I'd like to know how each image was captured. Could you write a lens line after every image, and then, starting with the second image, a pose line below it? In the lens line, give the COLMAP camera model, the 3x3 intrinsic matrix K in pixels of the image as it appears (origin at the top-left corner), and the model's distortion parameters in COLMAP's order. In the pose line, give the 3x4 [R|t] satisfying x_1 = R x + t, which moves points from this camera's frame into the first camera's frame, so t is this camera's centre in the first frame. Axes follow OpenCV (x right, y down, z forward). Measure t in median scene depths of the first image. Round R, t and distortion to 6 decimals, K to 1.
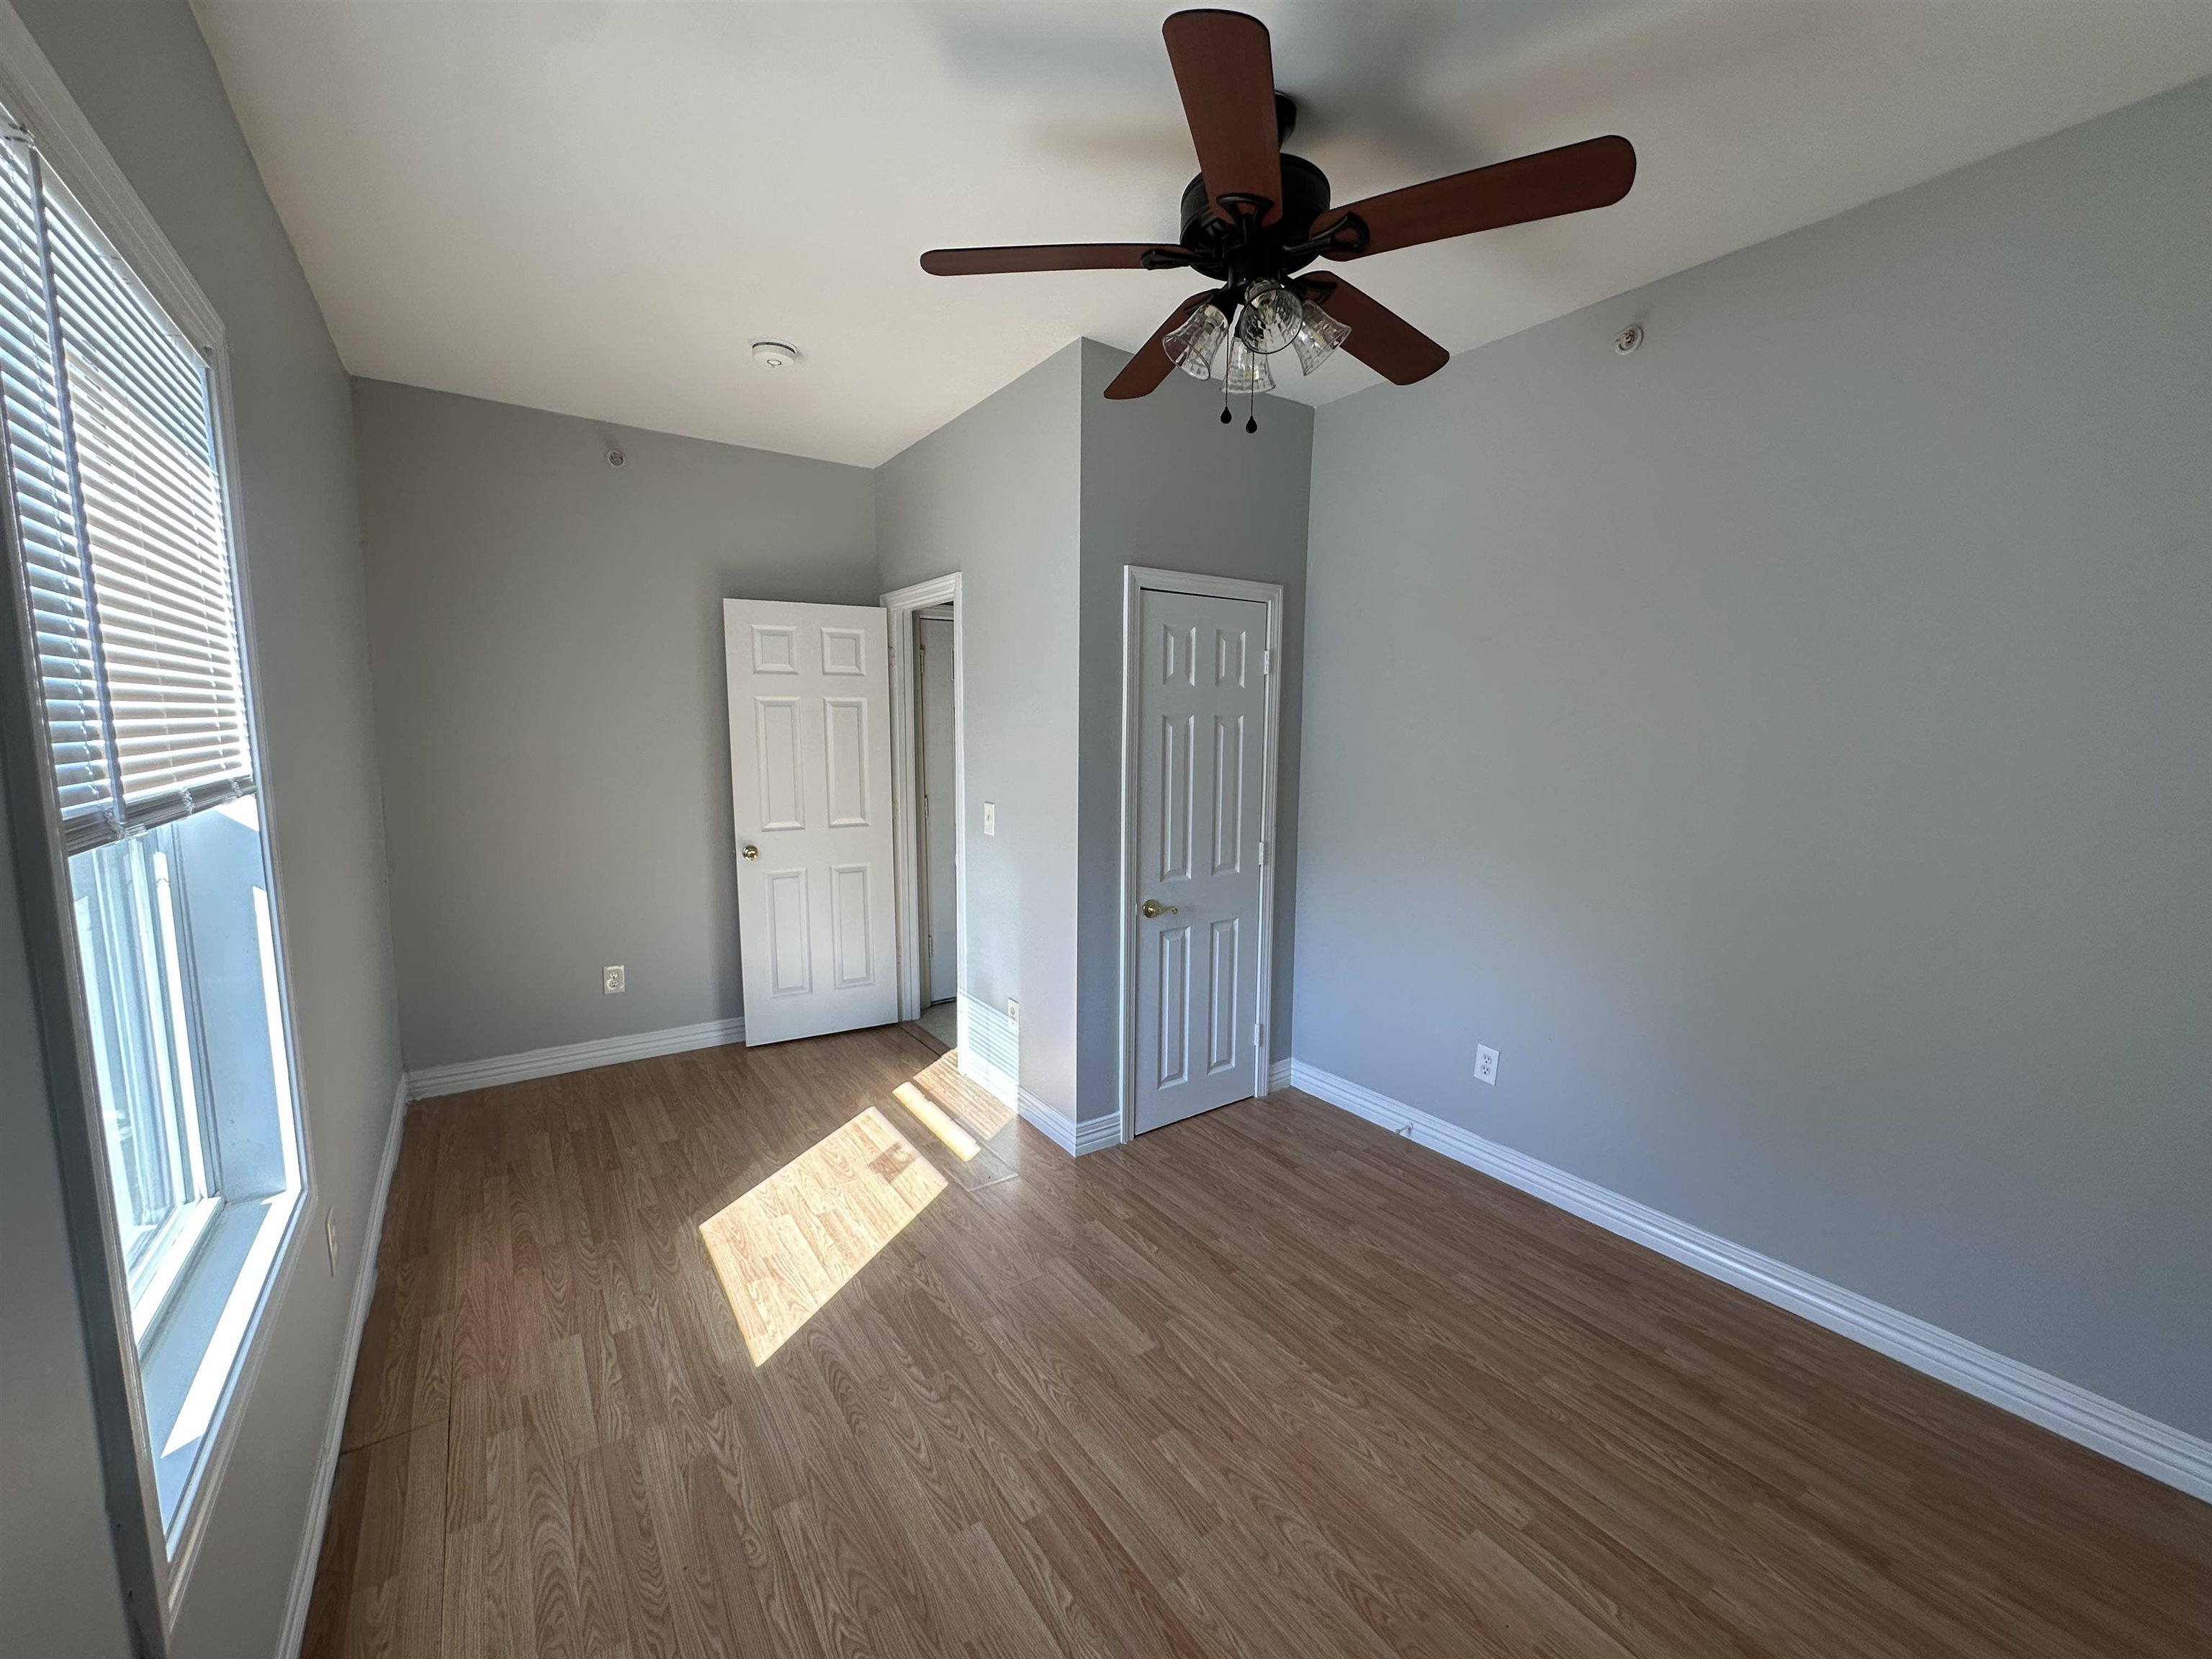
lens RADIAL K [[888.1, 0, 1105.1], [0, 888.1, 829.9], [0, 0, 1]] dist [0.001636, 0.000145]
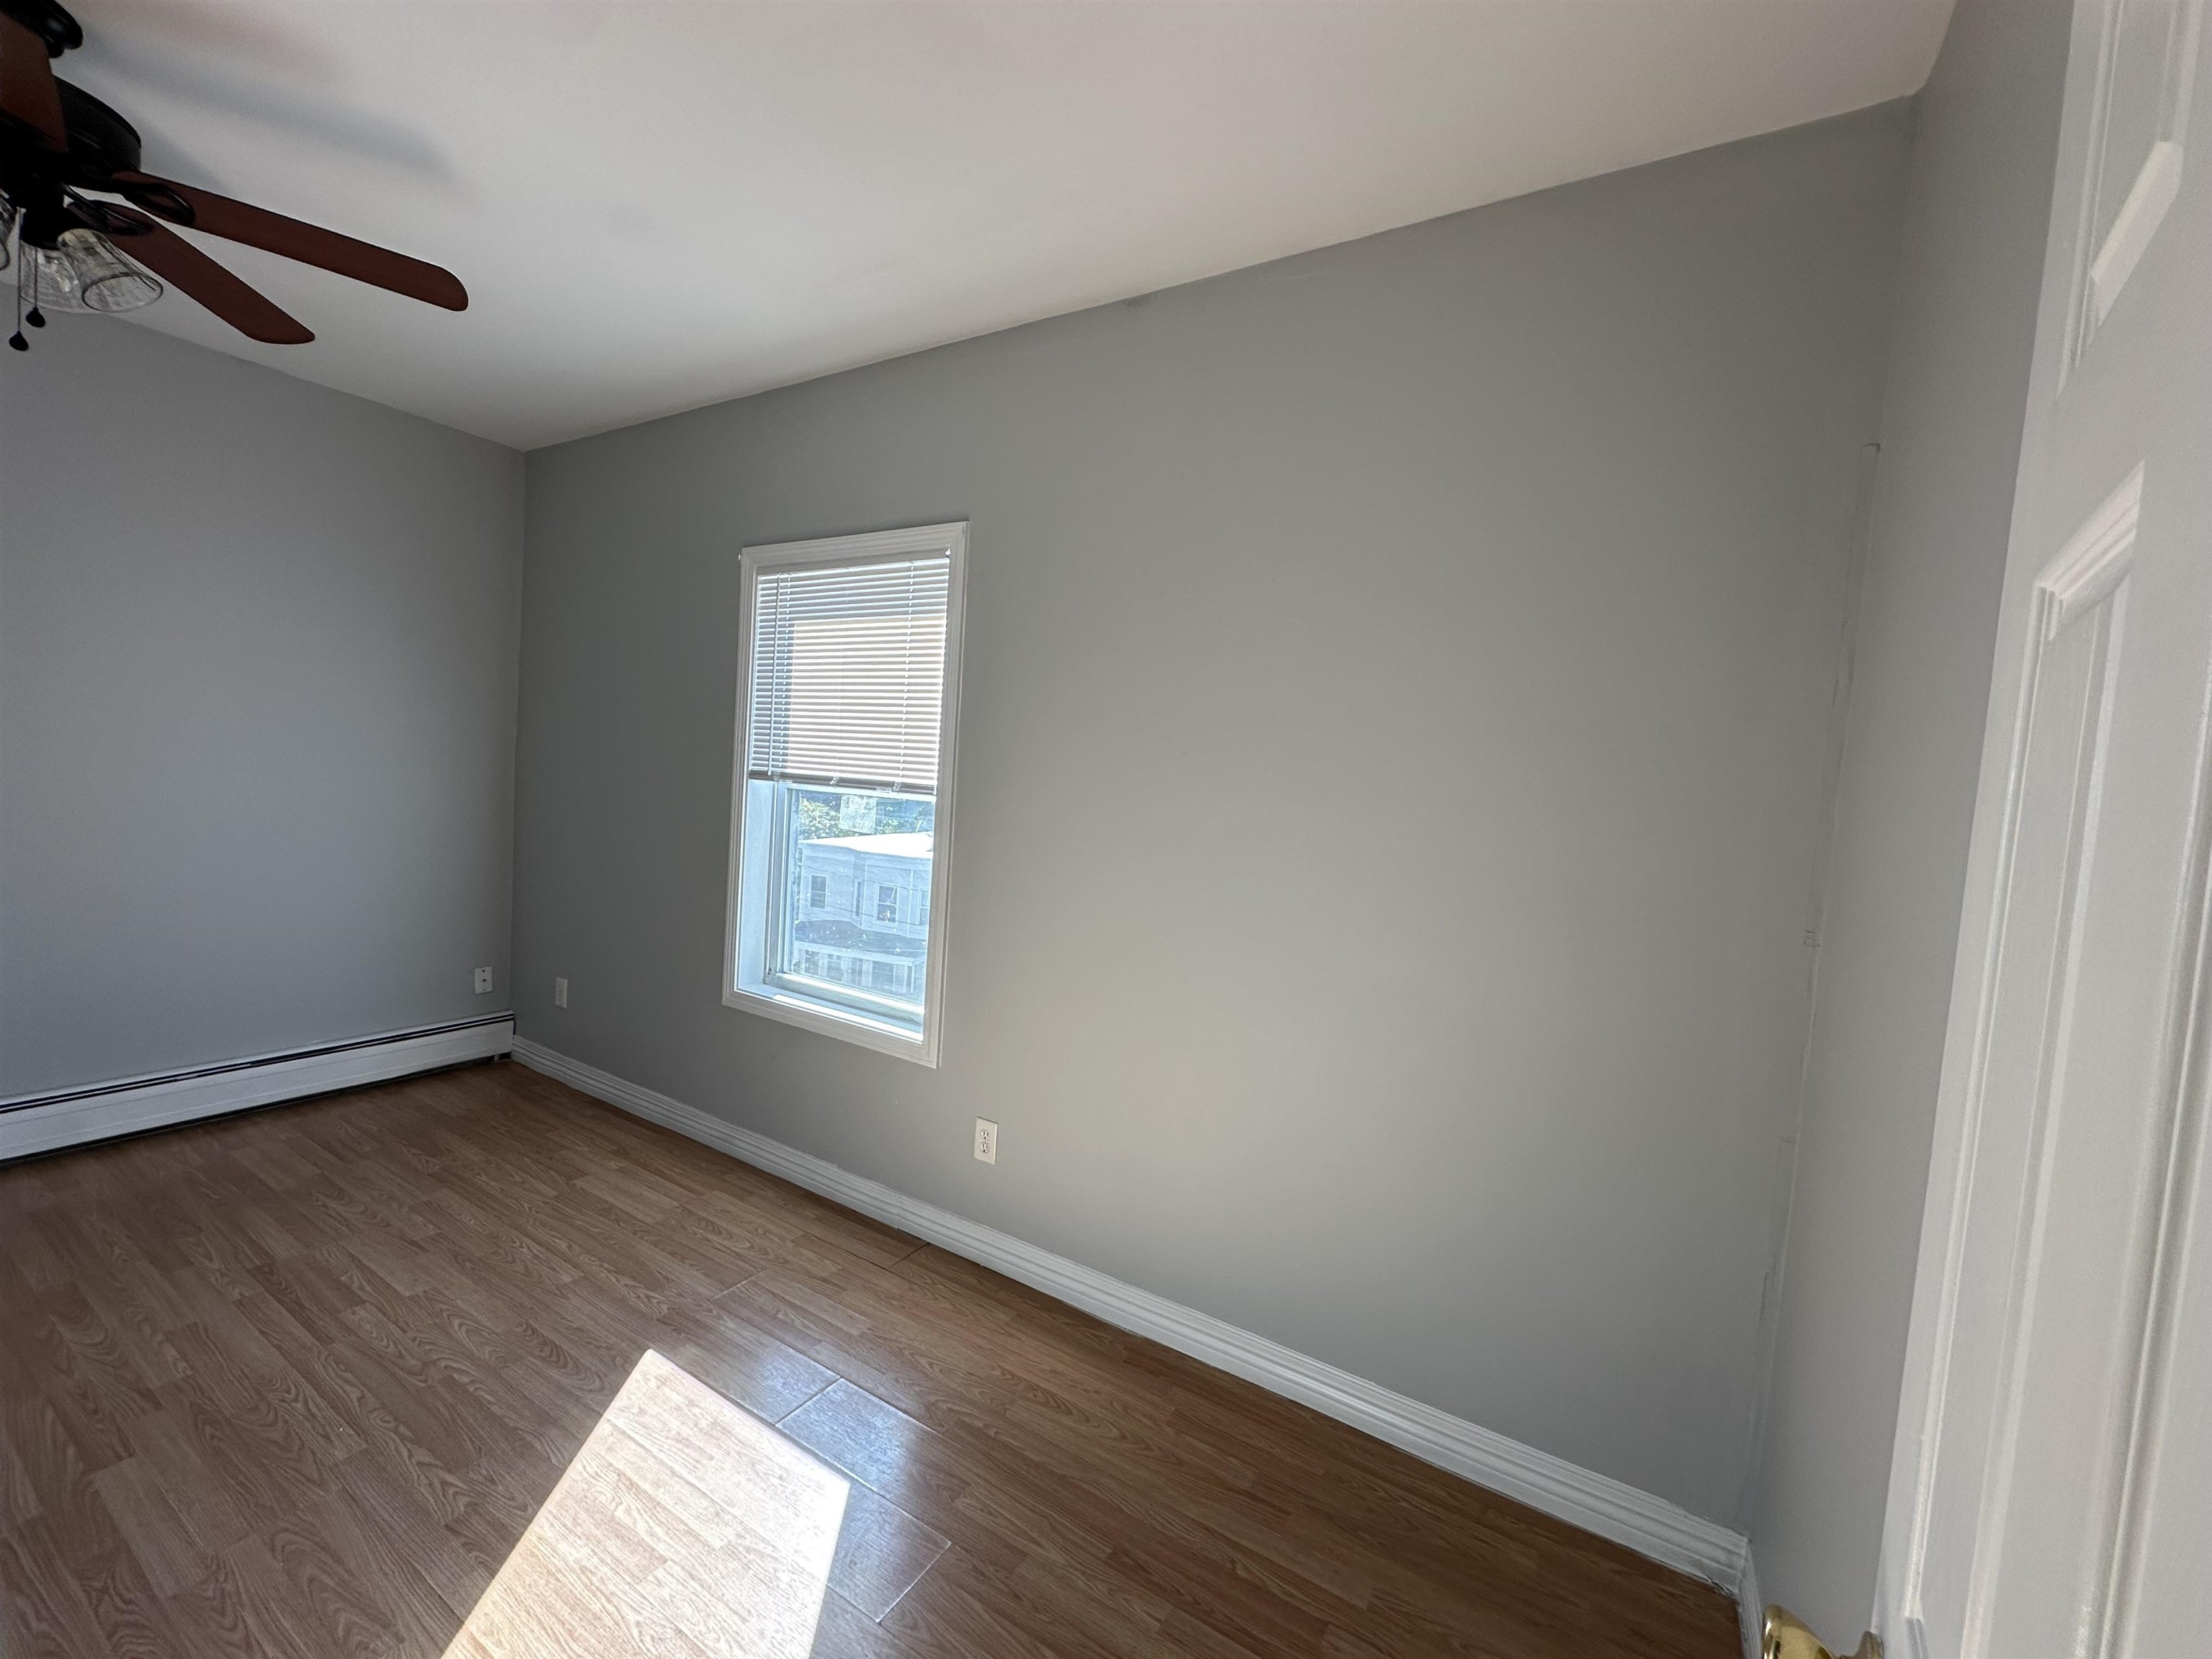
lens RADIAL K [[888.1, 0, 1110.8], [0, 888.1, 832.7], [0, 0, 1]] dist [0.001636, 0.000145]
pose [[-0.910883, -0.047480, -0.409923, -0.438708], [-0.126507, 0.977658, 0.167870, -0.232790], [0.392794, 0.204768, -0.896539, 2.066965]]
